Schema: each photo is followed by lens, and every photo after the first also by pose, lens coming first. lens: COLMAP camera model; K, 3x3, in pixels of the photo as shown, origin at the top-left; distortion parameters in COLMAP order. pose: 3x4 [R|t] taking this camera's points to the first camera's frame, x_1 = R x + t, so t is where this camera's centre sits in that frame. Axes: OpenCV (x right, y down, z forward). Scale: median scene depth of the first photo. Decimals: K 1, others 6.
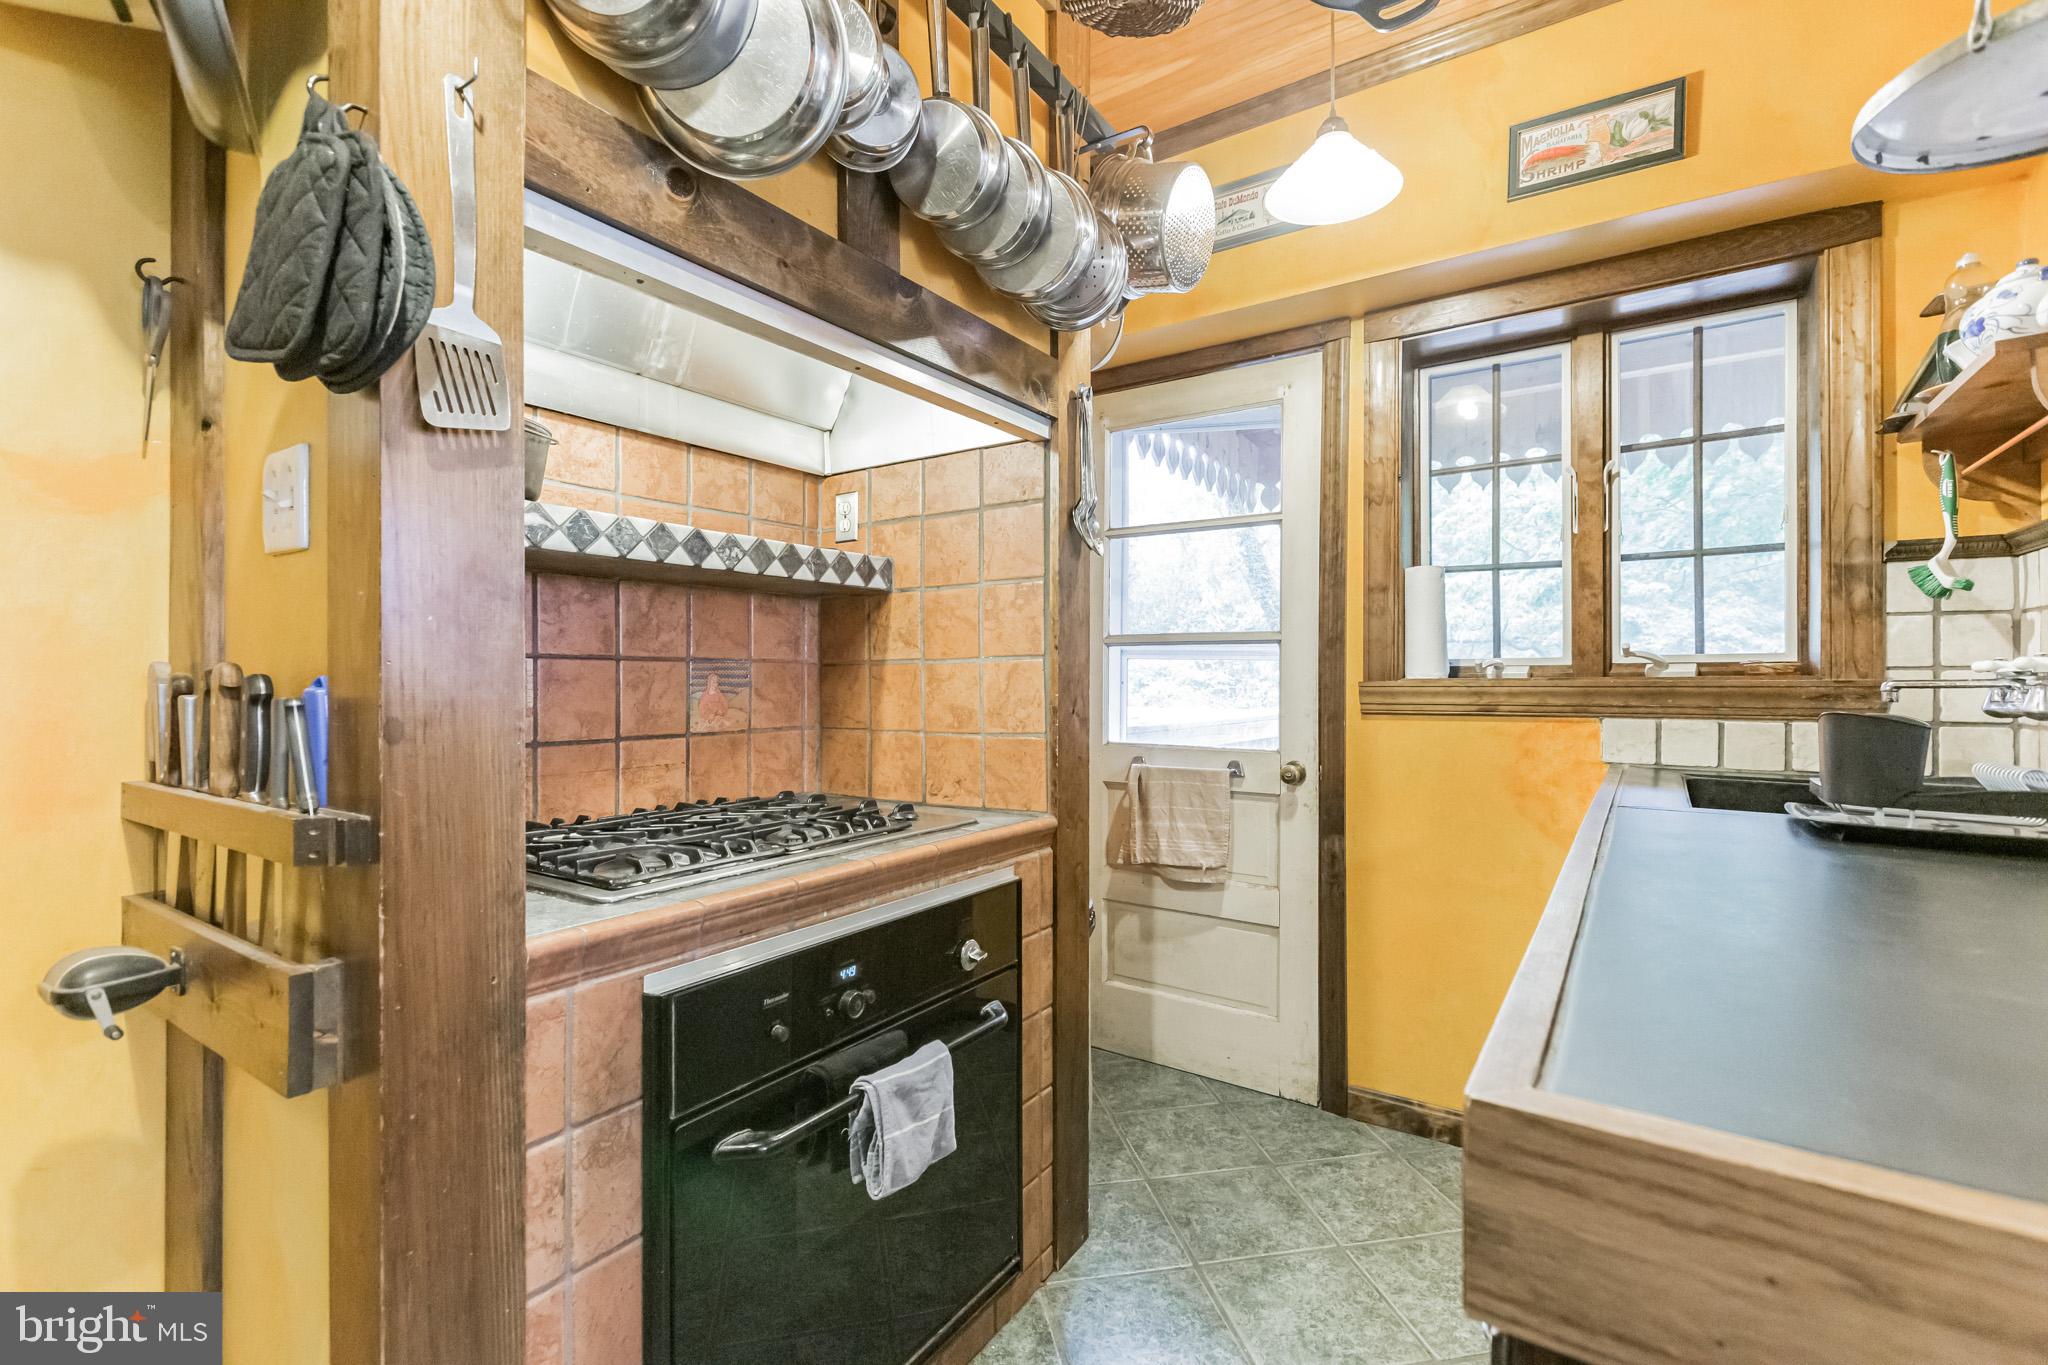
lens RADIAL K [[931.0, 0, 1040.8], [0, 931.0, 685.4], [0, 0, 1]] dist [0.000260, -0.001160]
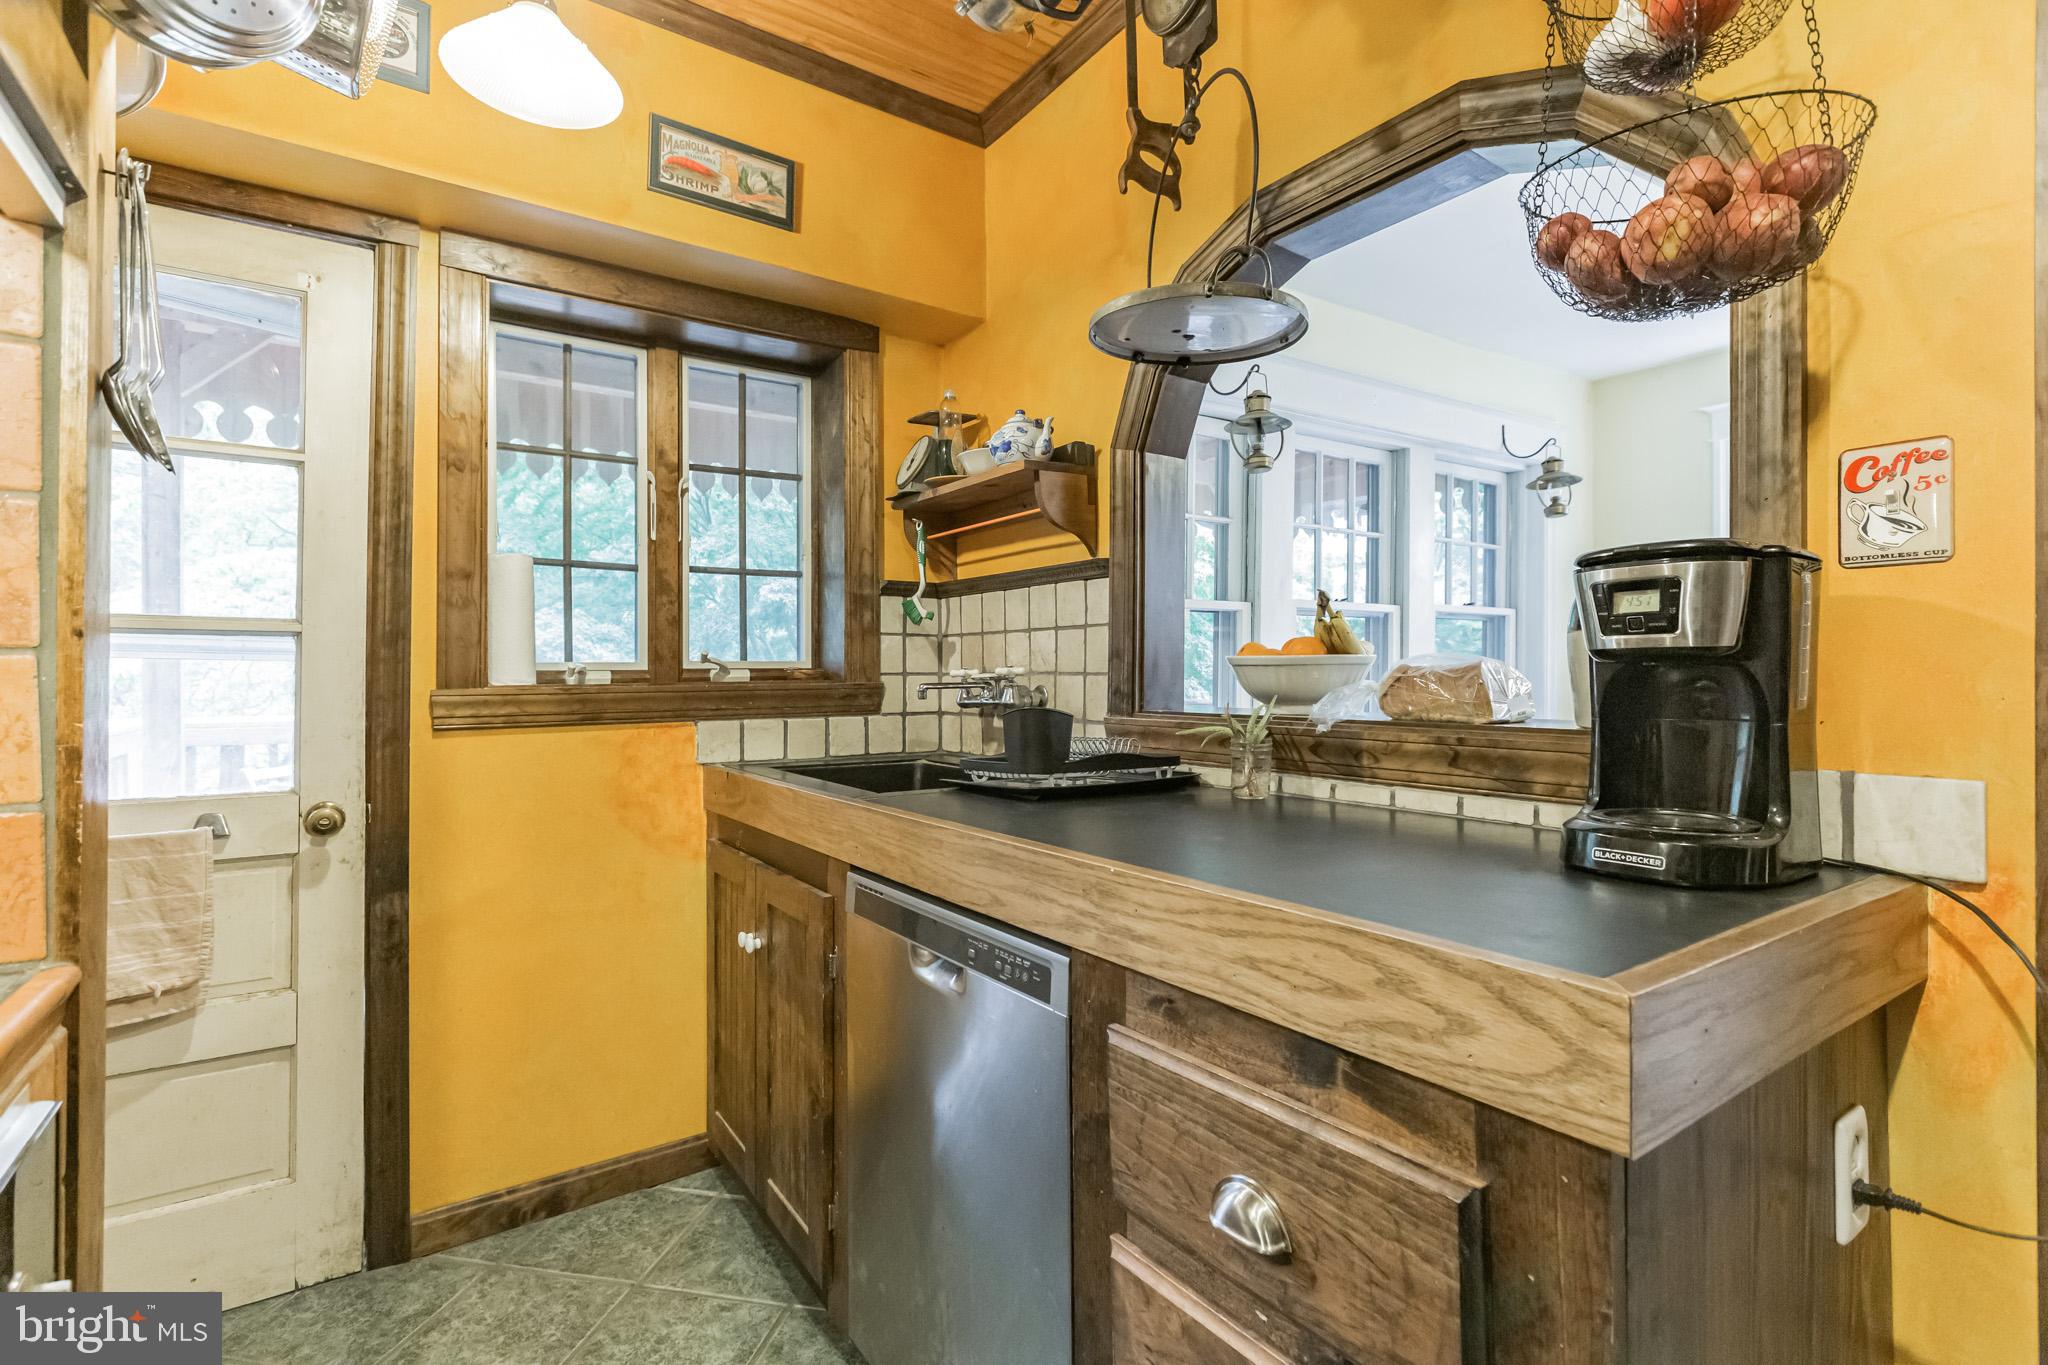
lens RADIAL K [[931.0, 0, 1034.9], [0, 931.0, 664.2], [0, 0, 1]] dist [0.000260, -0.001160]
pose [[0.359920, 0.010320, 0.932926, -0.219524], [0.012059, 0.999804, -0.015712, -0.007526], [-0.932905, 0.016906, 0.359725, 0.256080]]
